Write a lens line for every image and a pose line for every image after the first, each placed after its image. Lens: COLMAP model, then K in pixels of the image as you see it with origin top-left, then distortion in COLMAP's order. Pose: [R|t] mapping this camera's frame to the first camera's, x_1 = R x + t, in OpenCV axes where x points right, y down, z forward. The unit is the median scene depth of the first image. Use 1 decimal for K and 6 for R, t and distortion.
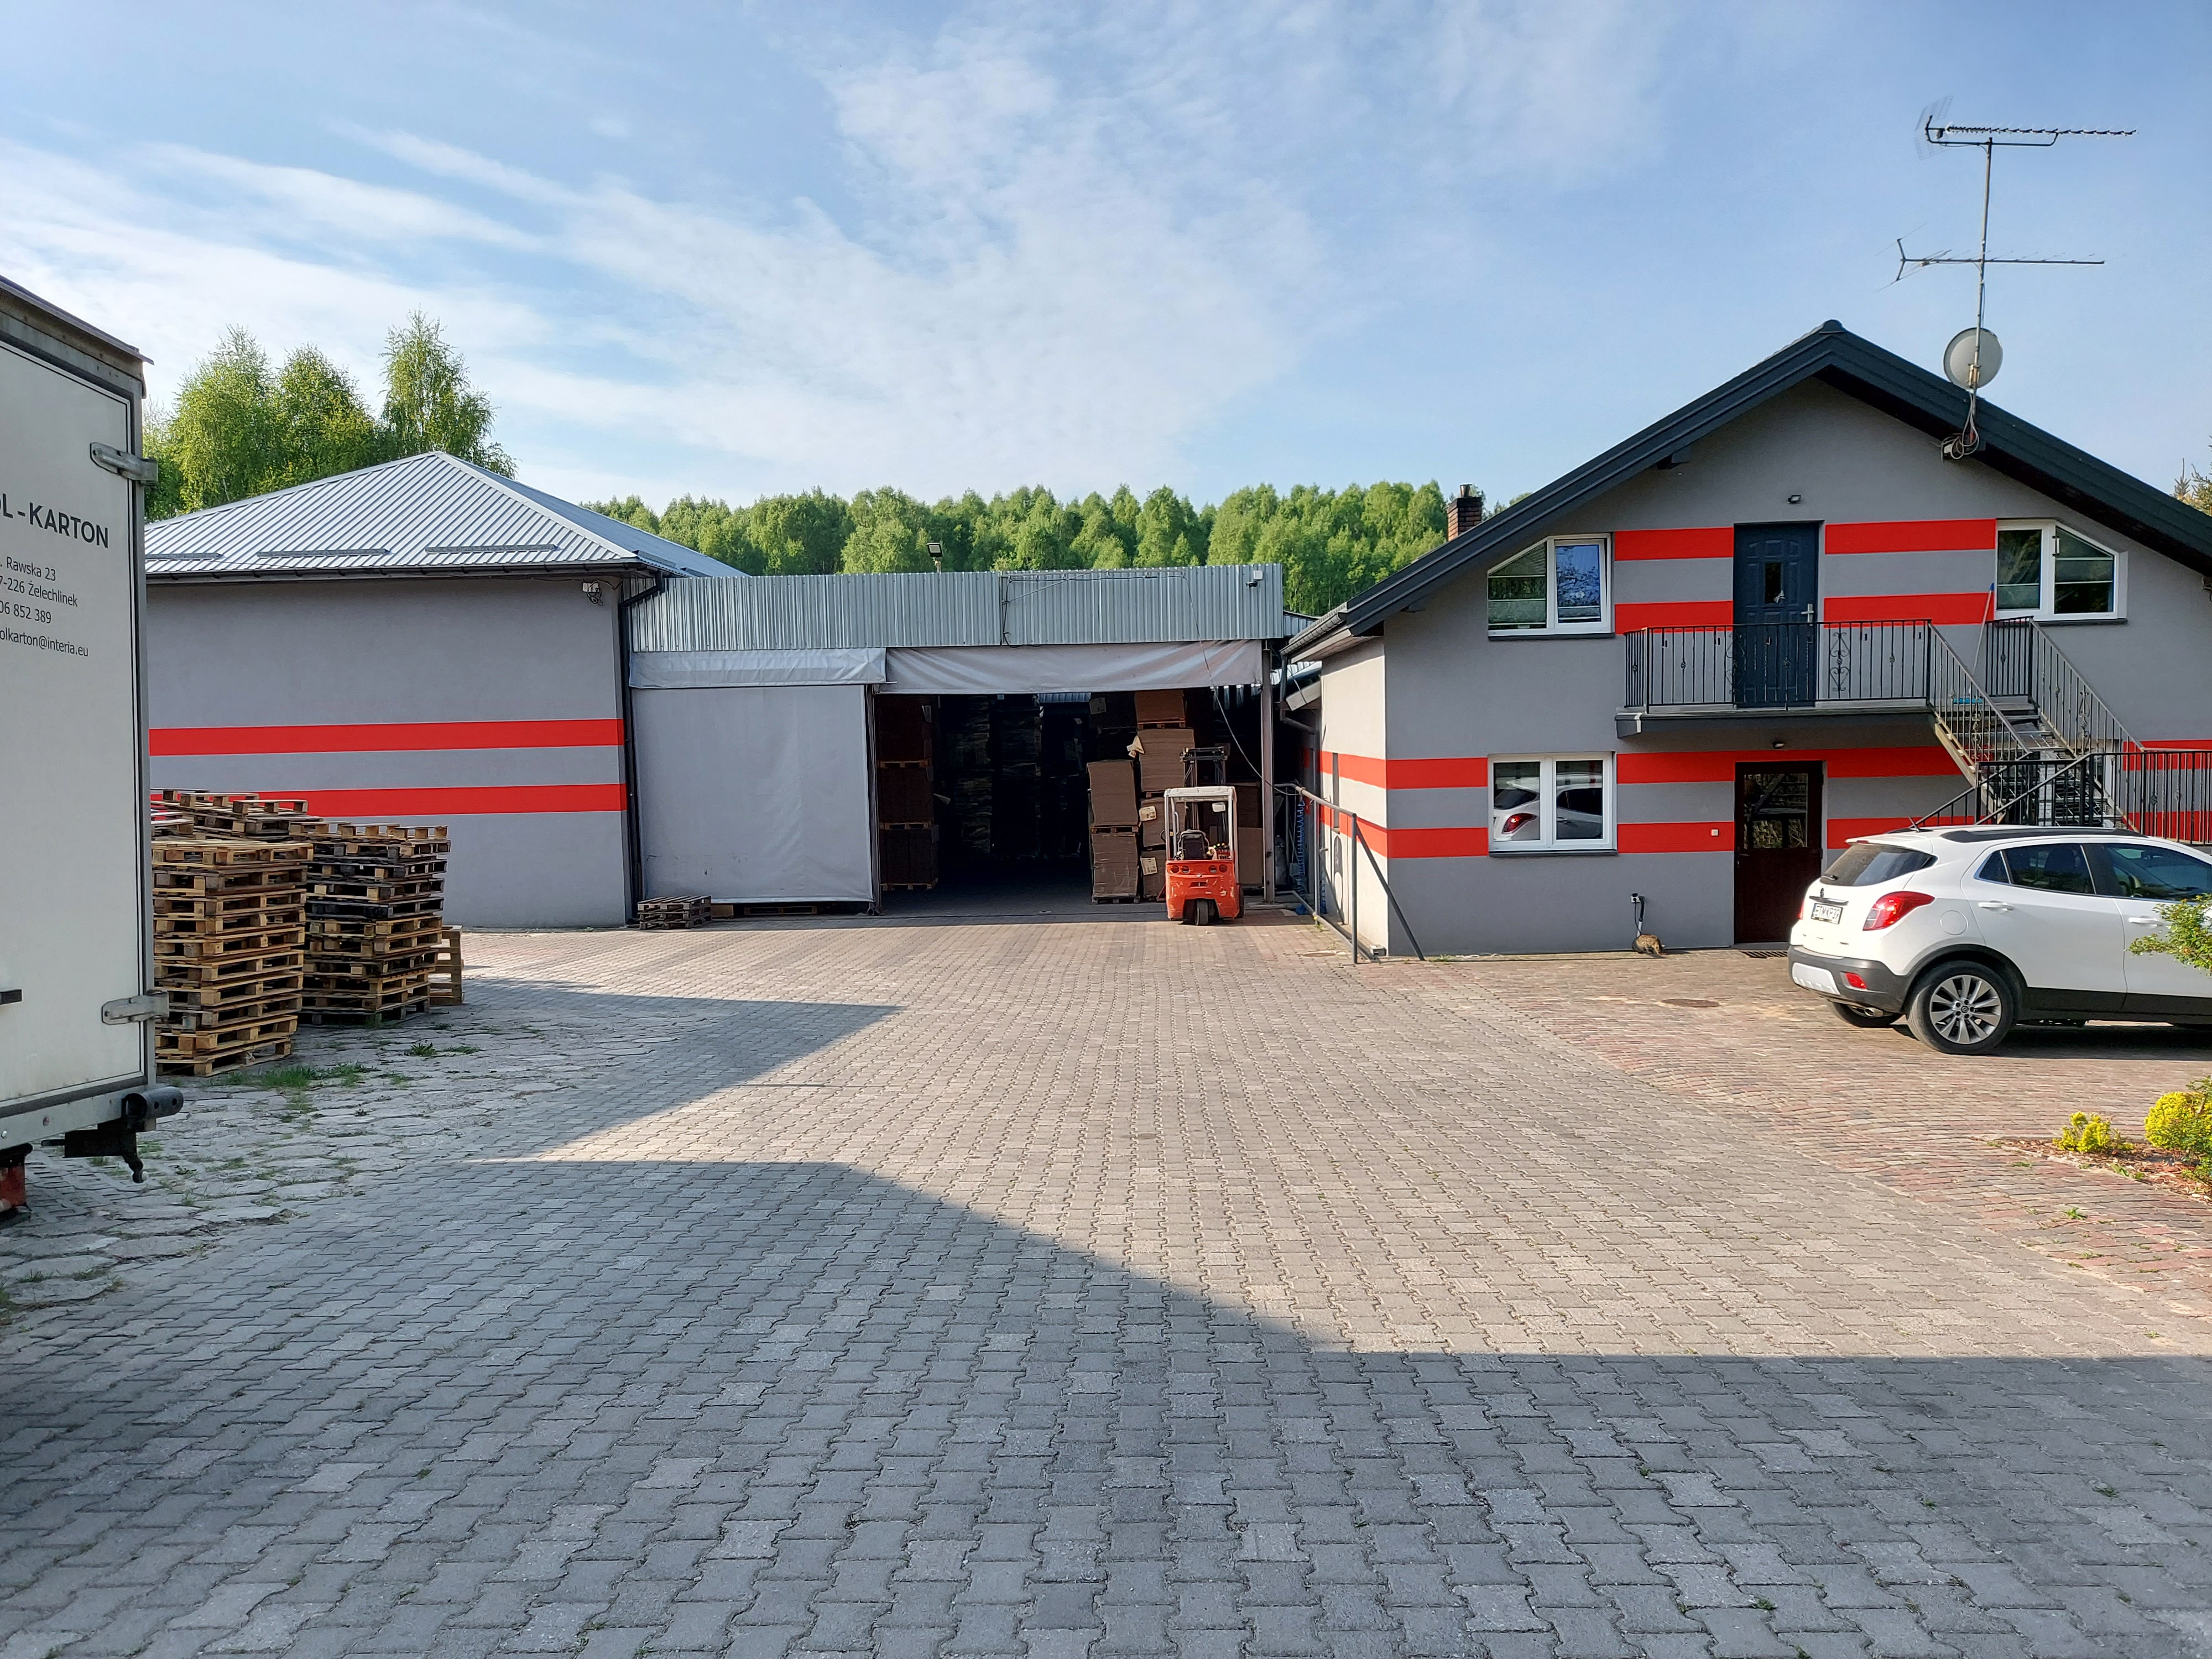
lens RADIAL K [[1592.3, 0, 1117.9], [0, 1592.3, 854.5], [0, 0, 1]] dist [0.028586, -0.038287]
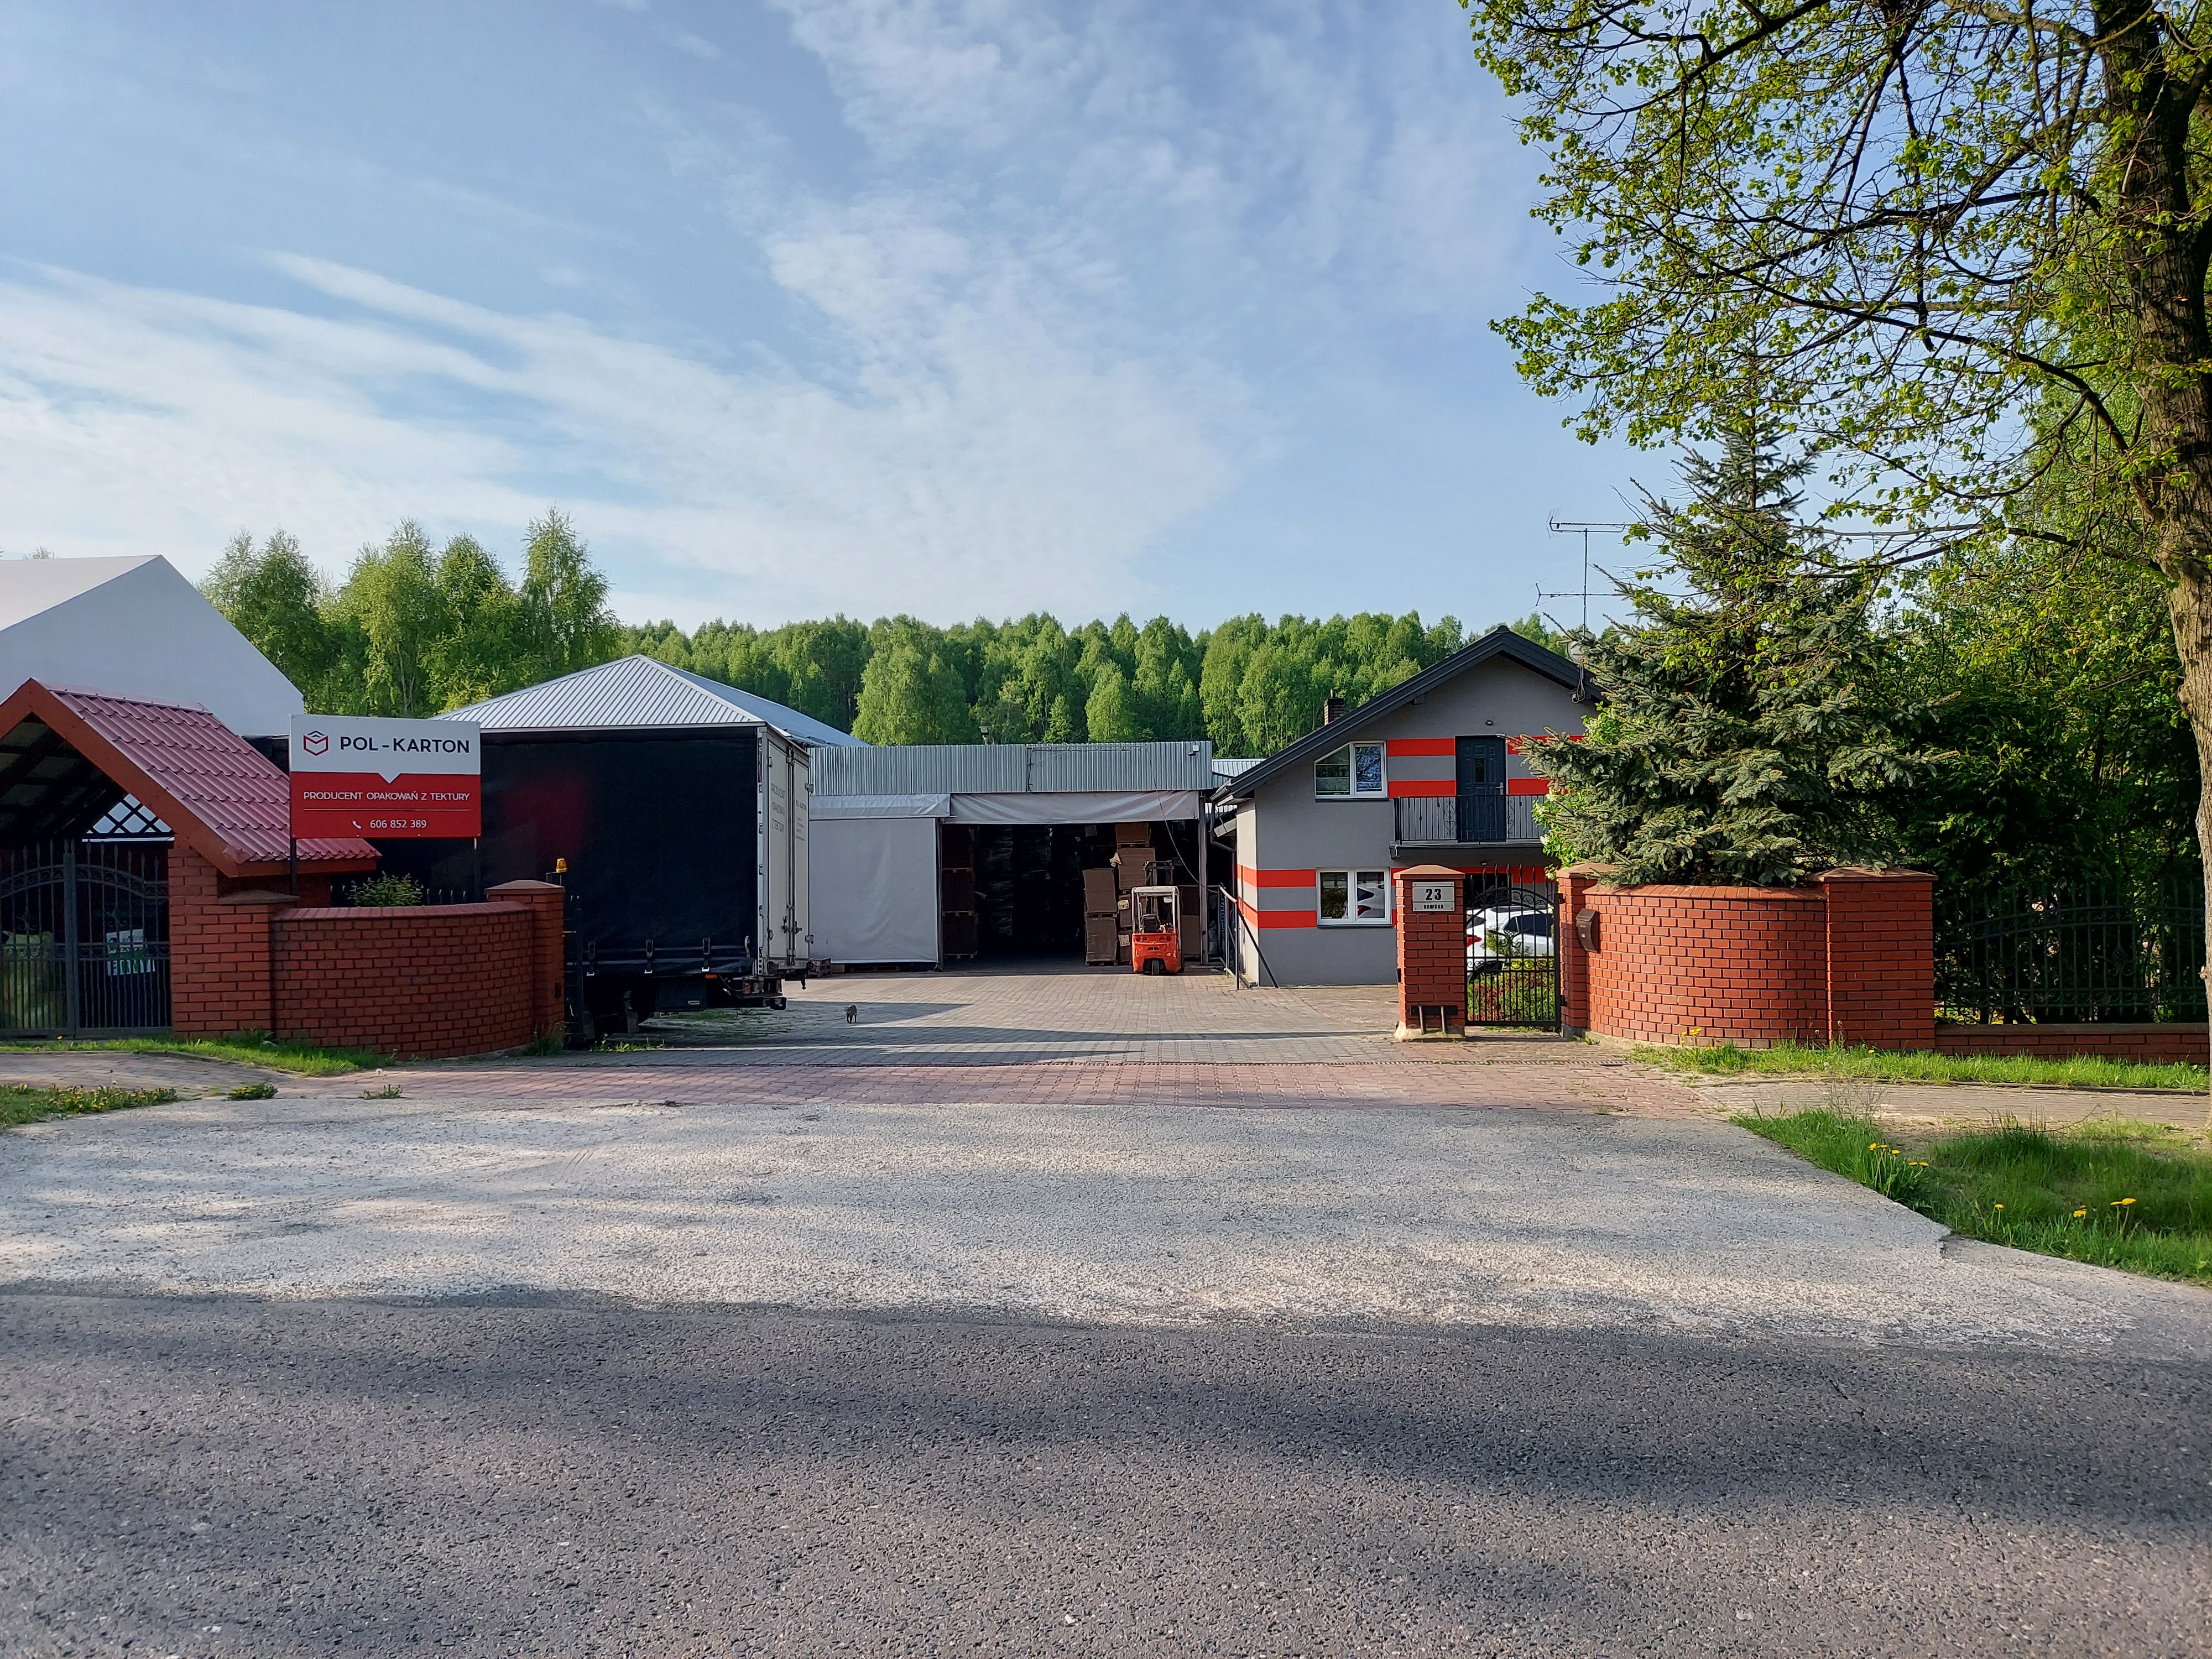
lens RADIAL K [[1592.3, 0, 1117.9], [0, 1592.3, 854.5], [0, 0, 1]] dist [0.028586, -0.038287]
pose [[0.999973, 0.007233, -0.000901, 0.015317], [-0.007277, 0.997675, -0.067767, 0.029081], [0.000408, 0.067772, 0.997701, -0.504375]]
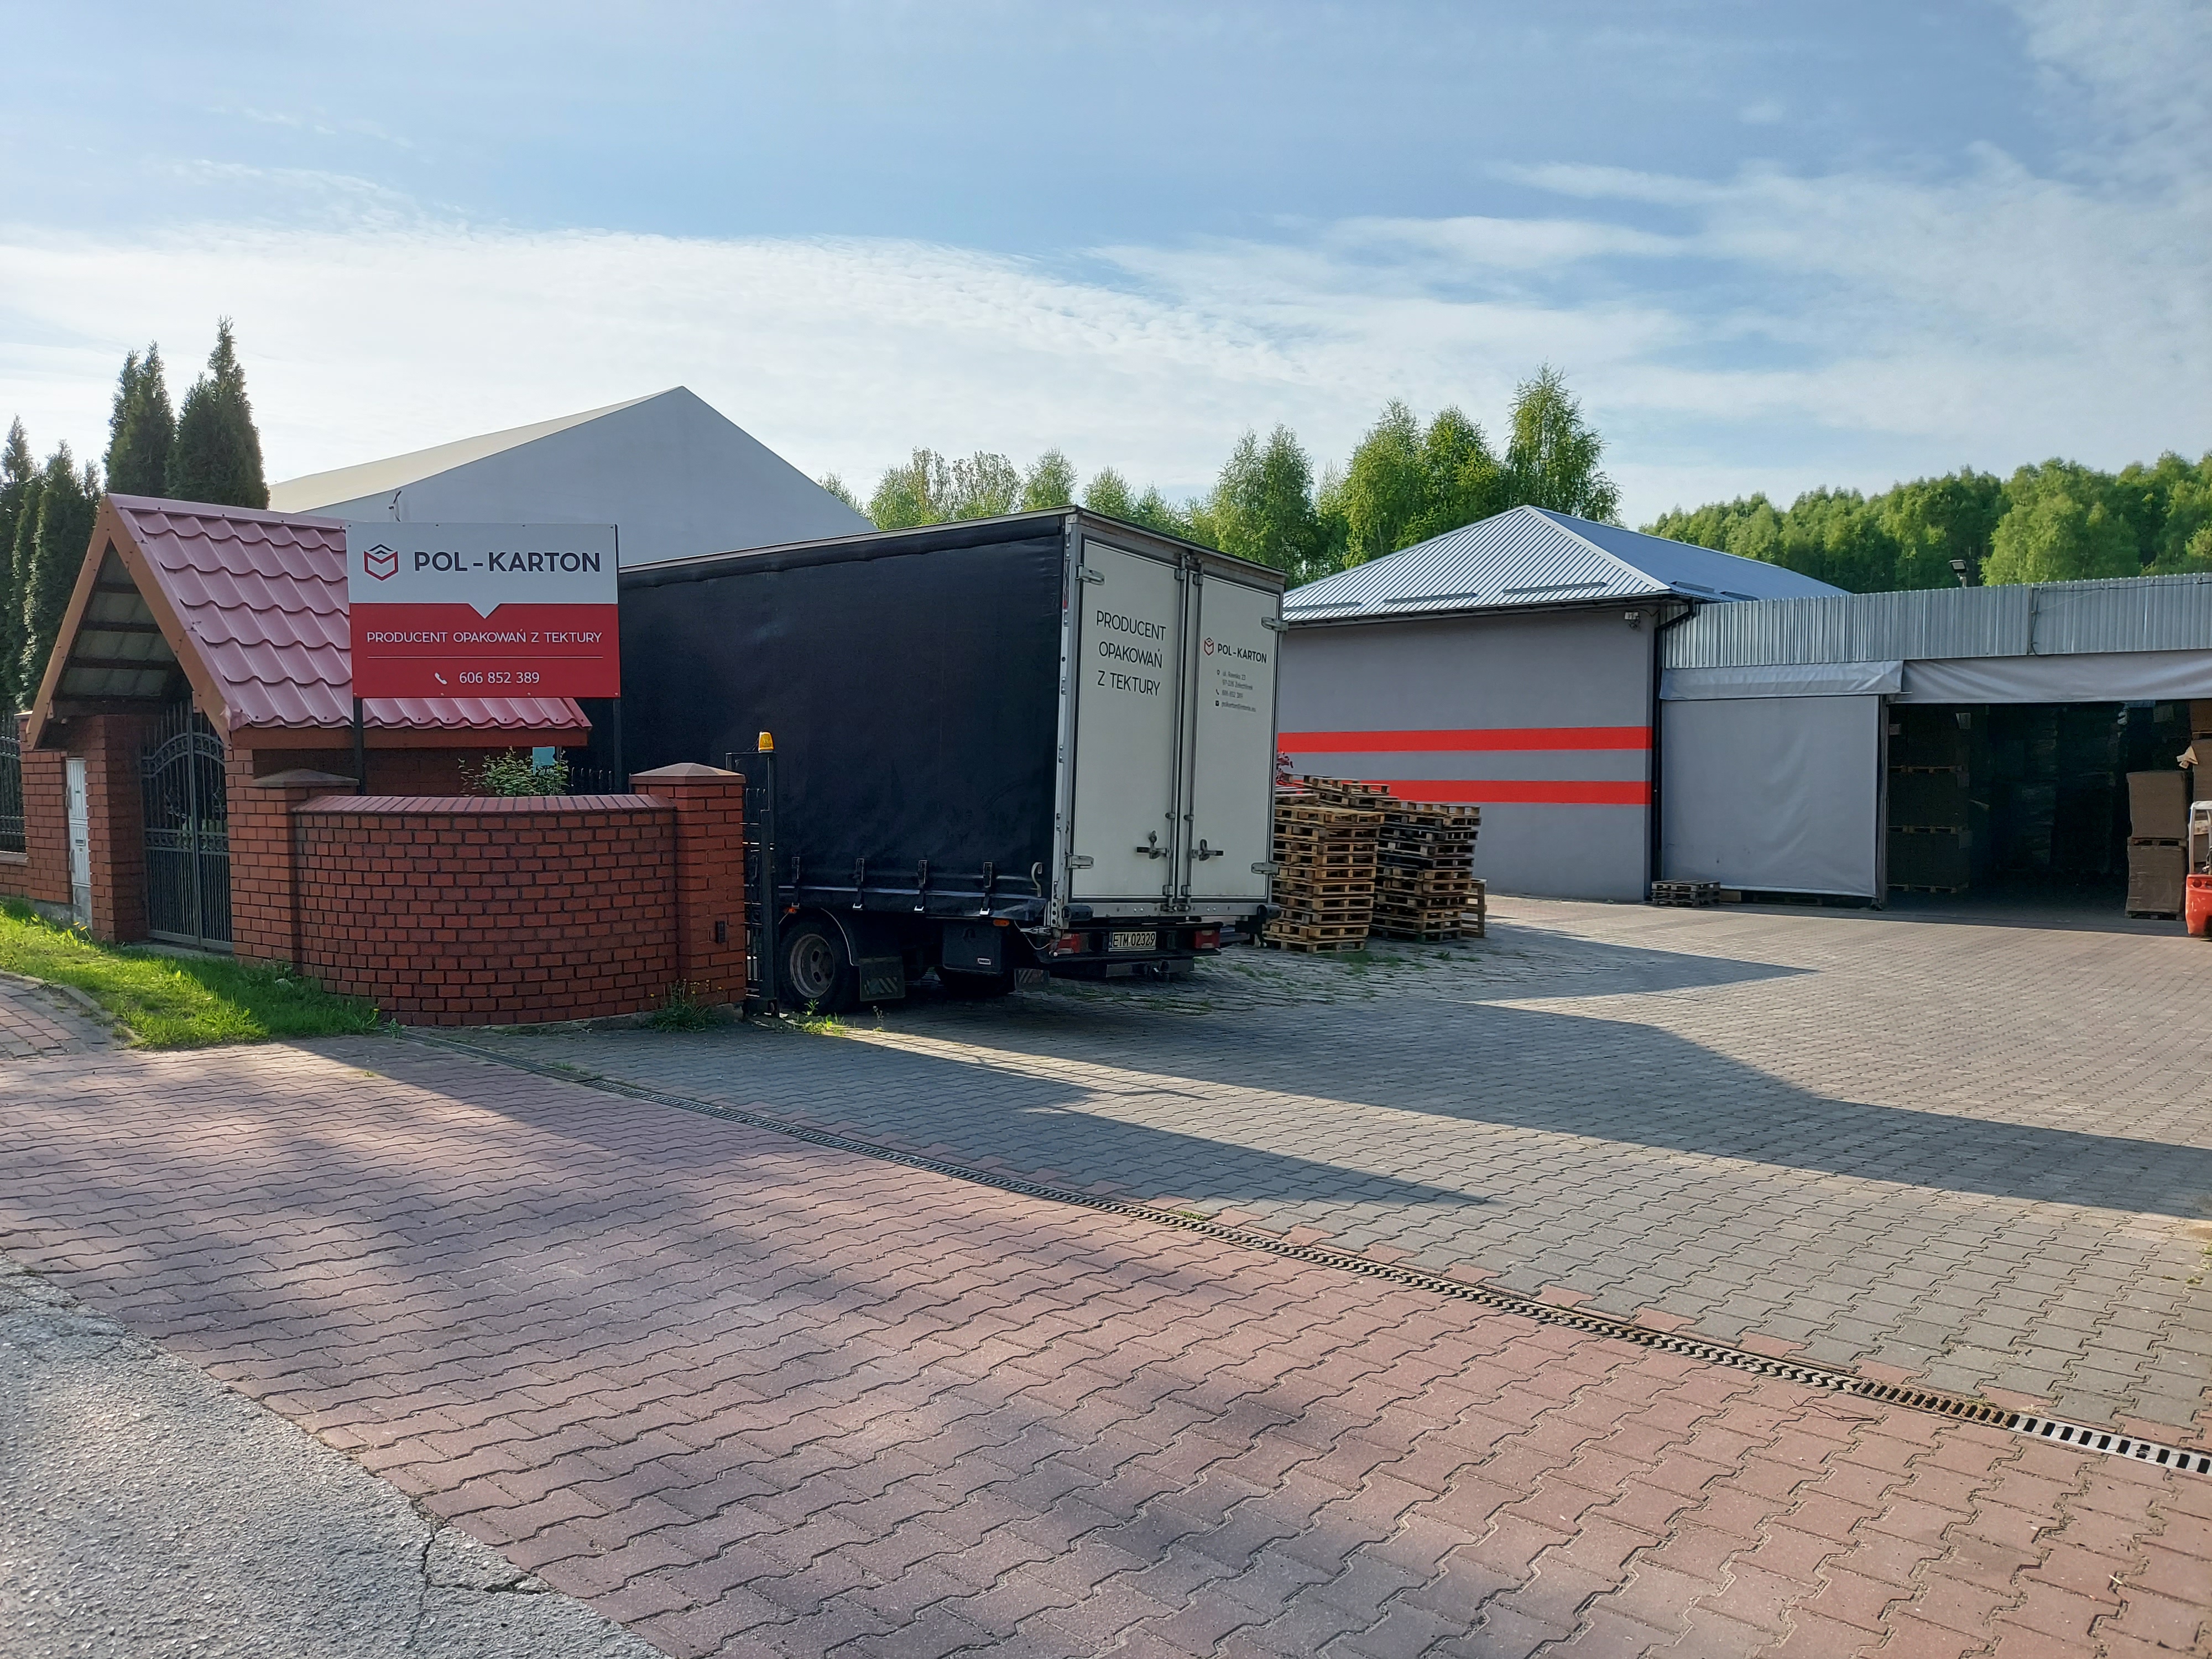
lens RADIAL K [[1613.4, 0, 1106.0], [0, 1613.4, 829.5], [0, 0, 1]] dist [0.034122, -0.043005]
pose [[0.780551, 0.045527, -0.623432, 0.119383], [-0.055638, 0.998446, 0.003253, 0.009152], [0.622611, 0.032148, 0.781871, -0.174859]]
